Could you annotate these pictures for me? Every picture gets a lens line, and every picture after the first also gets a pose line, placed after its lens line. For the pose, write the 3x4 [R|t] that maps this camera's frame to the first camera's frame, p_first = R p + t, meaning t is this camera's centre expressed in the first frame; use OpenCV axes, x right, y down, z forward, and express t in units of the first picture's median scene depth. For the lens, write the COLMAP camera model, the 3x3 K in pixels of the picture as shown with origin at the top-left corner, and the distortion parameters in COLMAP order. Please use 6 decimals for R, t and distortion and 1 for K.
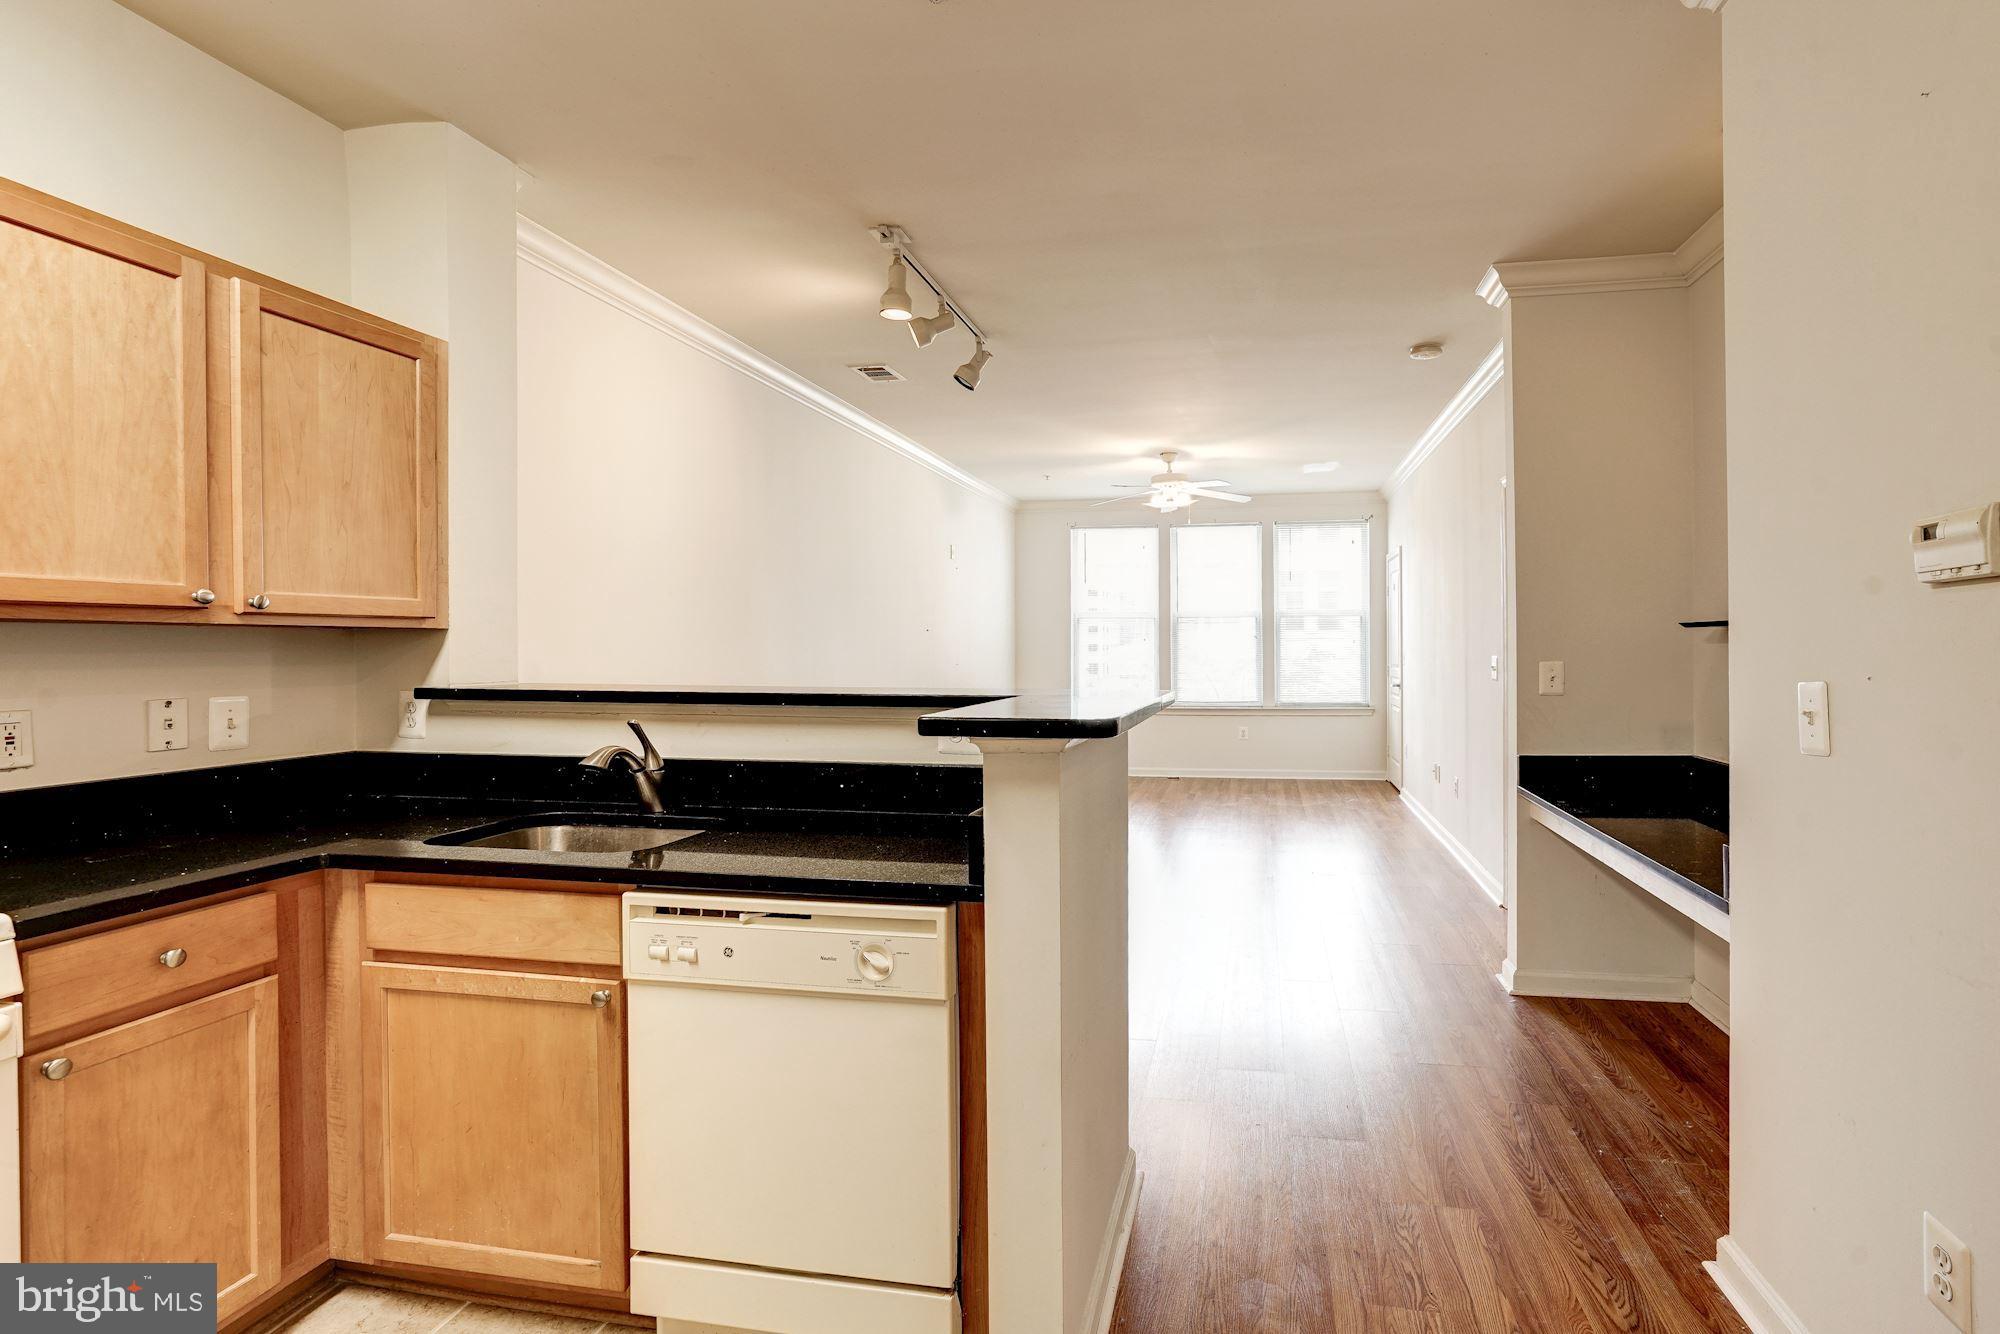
lens RADIAL K [[975.0, 0, 1098.6], [0, 975.0, 650.3], [0, 0, 1]] dist [-0.037011, 0.016906]
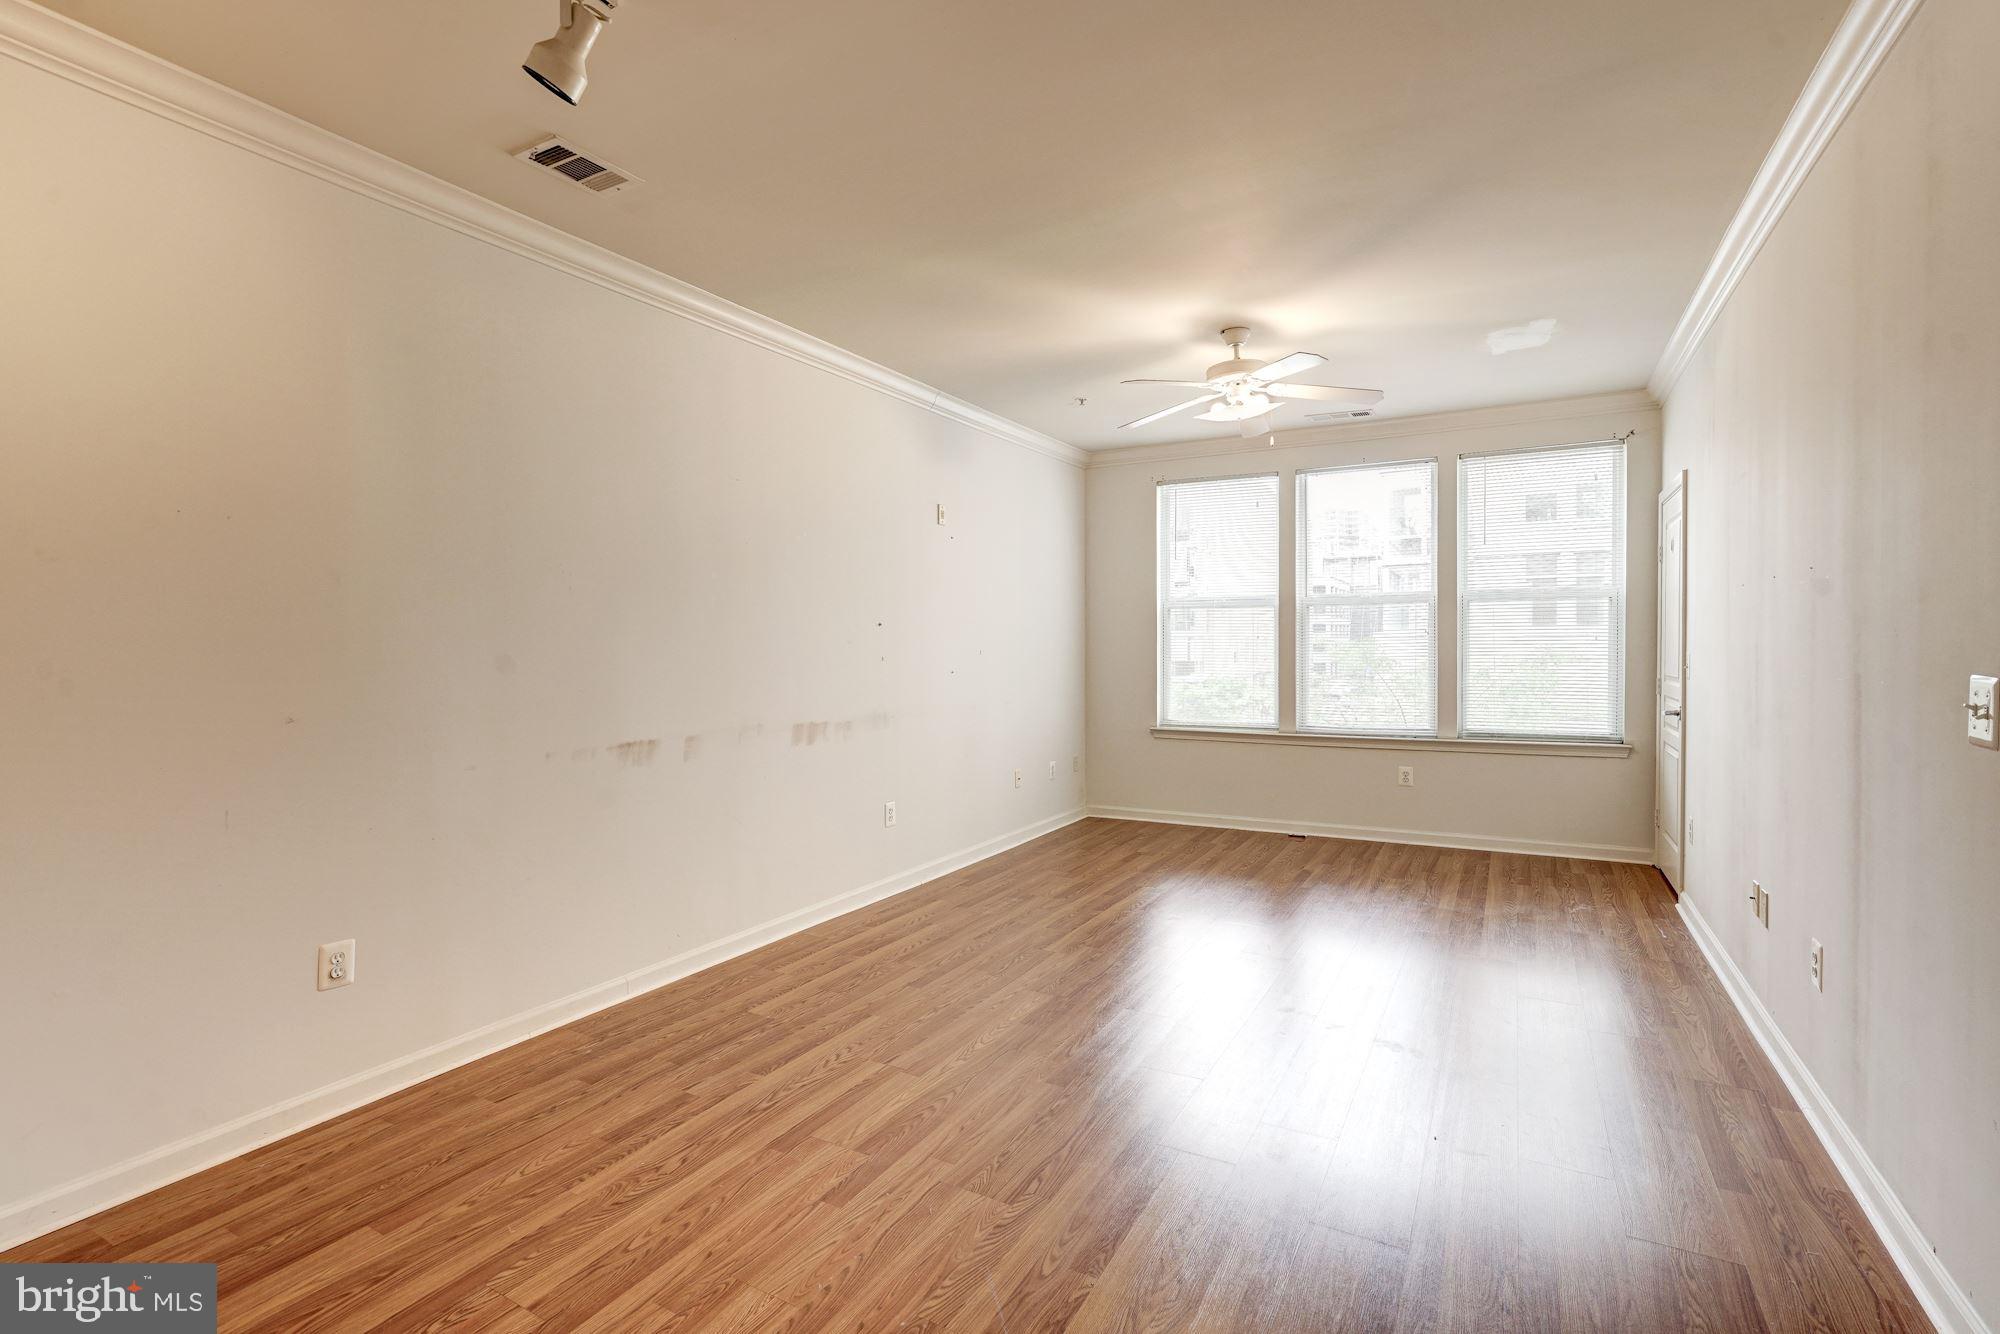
lens RADIAL K [[934.1, 0, 988.8], [0, 934.1, 671.7], [0, 0, 1]] dist [-0.051058, 0.030619]
pose [[0.938456, 0.006404, -0.345340, 0.405049], [0.001485, 0.999744, 0.022574, -0.005455], [0.345396, -0.021698, 0.938206, 1.259924]]
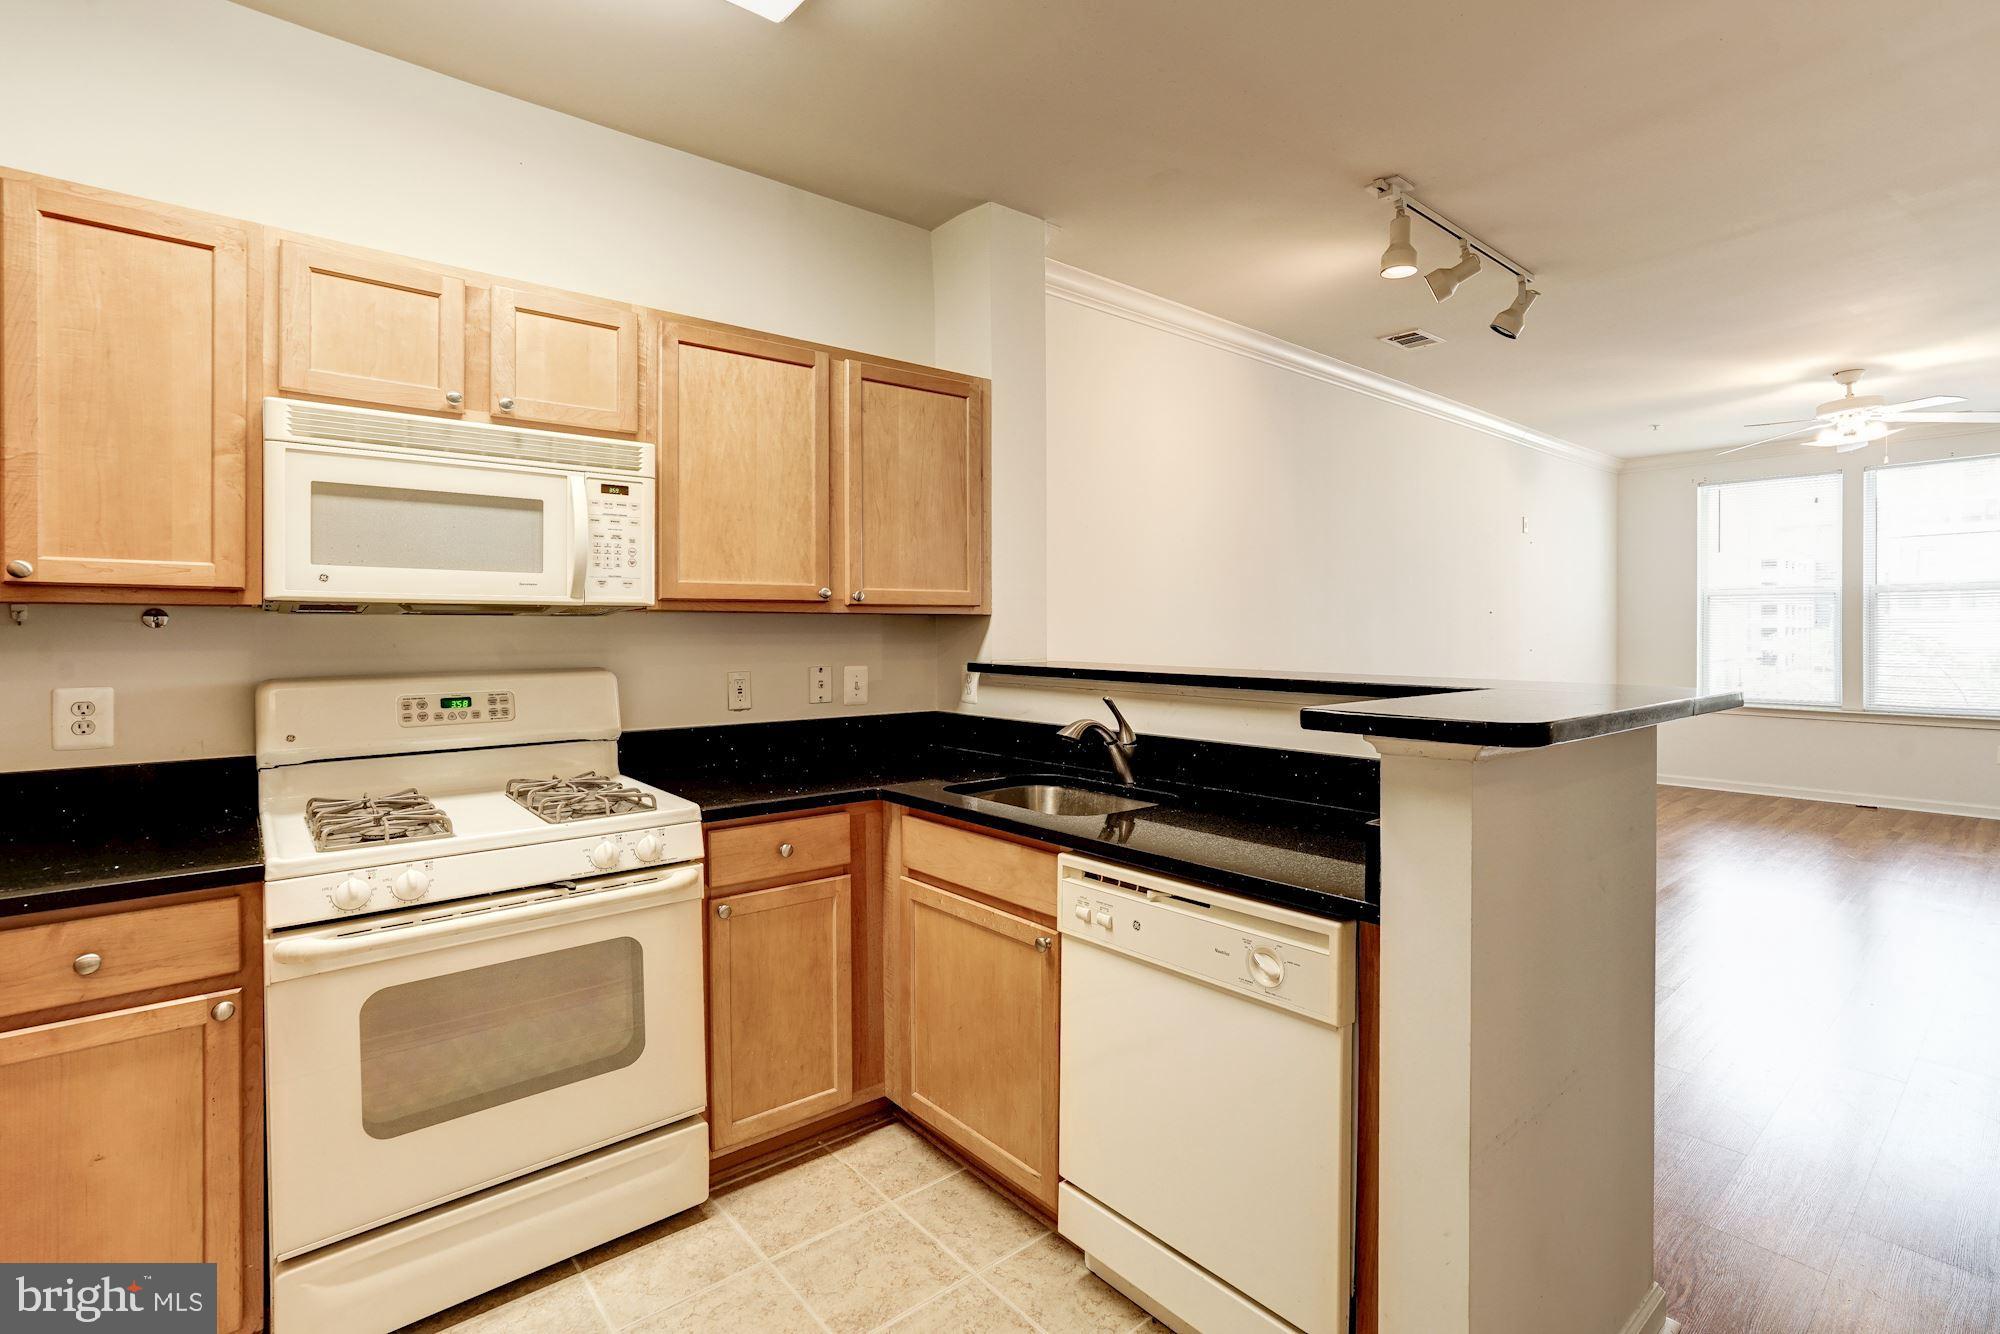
lens RADIAL K [[941.7, 0, 981.0], [0, 941.7, 637.3], [0, 0, 1]] dist [-0.052668, 0.031683]
pose [[0.755694, 0.005379, -0.654903, 0.106338], [-0.003093, 0.999984, 0.004644, 0.000465], [0.654918, -0.001484, 0.755698, 0.100824]]
